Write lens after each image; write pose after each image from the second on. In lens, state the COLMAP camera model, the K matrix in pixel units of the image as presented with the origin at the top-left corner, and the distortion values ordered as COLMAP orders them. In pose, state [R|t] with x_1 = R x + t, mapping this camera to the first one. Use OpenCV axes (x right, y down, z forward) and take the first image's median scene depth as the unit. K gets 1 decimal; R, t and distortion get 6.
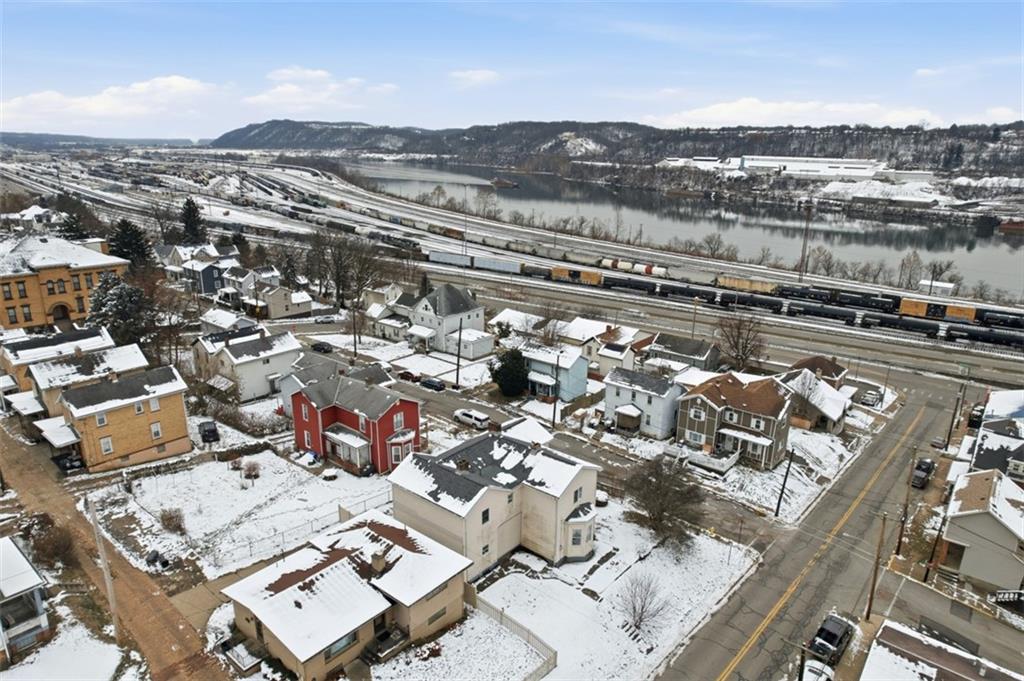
lens RADIAL K [[655.3, 0, 512.0], [0, 655.3, 340.5], [0, 0, 1]] dist [0.000614, 0.000217]
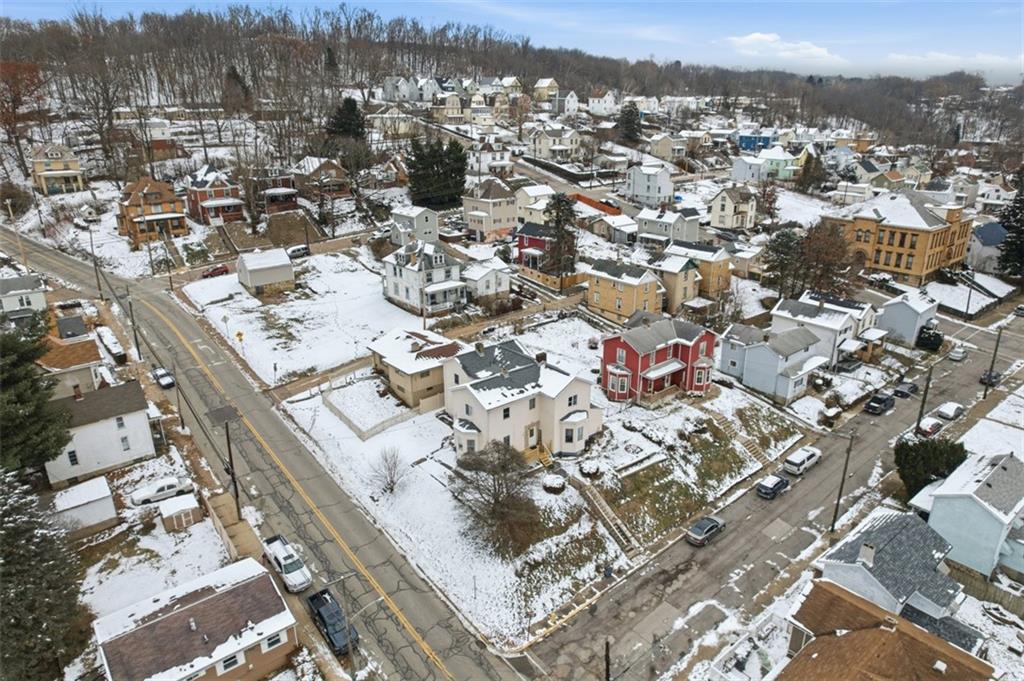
lens RADIAL K [[655.3, 0, 512.0], [0, 655.3, 340.5], [0, 0, 1]] dist [0.000614, 0.000217]
pose [[-0.180040, 0.322149, -0.929412, 1.090665], [-0.283741, 0.887681, 0.362648, -0.312352], [0.941848, 0.329003, -0.068411, 1.061982]]
